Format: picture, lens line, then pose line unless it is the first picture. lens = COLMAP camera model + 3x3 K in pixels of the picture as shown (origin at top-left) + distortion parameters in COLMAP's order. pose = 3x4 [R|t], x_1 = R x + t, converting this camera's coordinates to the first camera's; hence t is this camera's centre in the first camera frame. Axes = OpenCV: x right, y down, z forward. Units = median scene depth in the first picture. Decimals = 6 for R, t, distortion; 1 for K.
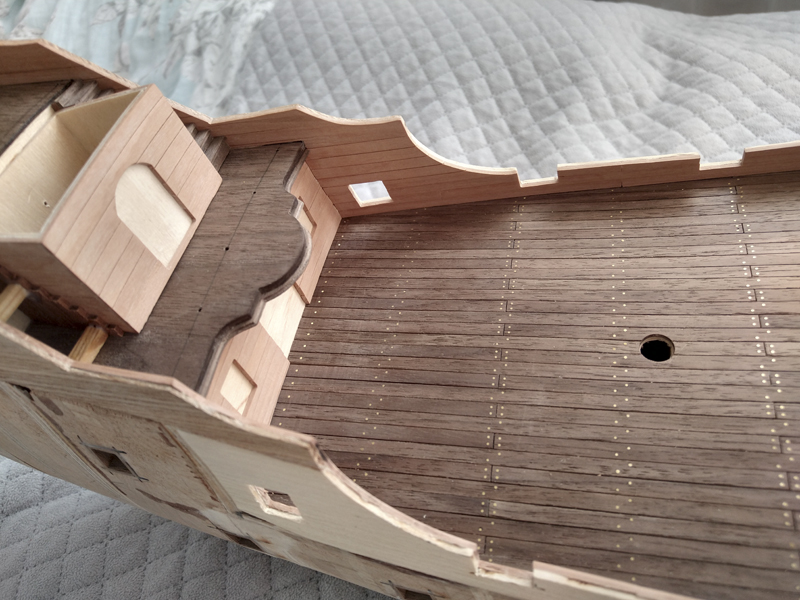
lens RADIAL K [[628.9, 0, 383.4], [0, 628.9, 300.4], [0, 0, 1]] dist [0.131136, -0.251845]
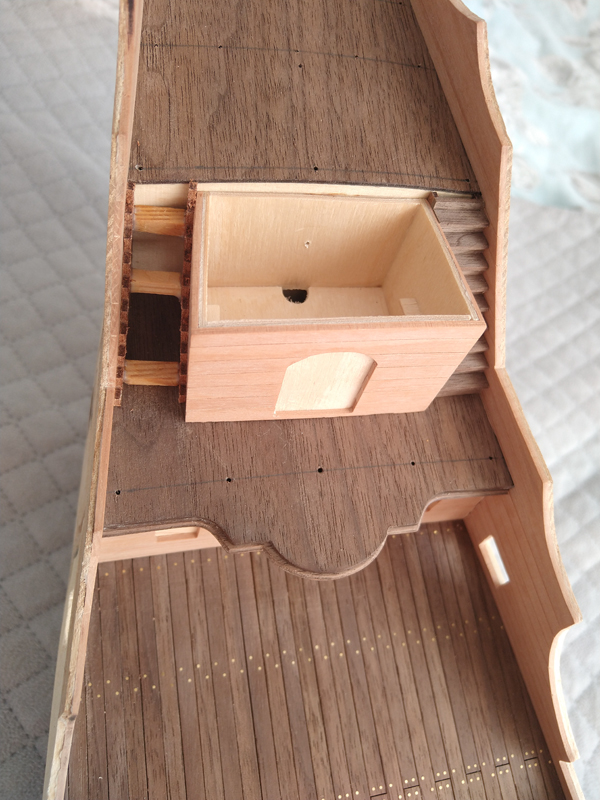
lens RADIAL K [[638.0, 0, 297.7], [0, 638.0, 392.8], [0, 0, 1]] dist [-0.000613, -0.006925]
pose [[0.287858, 0.953186, -0.092595, -0.261846], [-0.885211, 0.301725, 0.354066, -0.358361], [0.365429, -0.019955, 0.930625, 0.218919]]
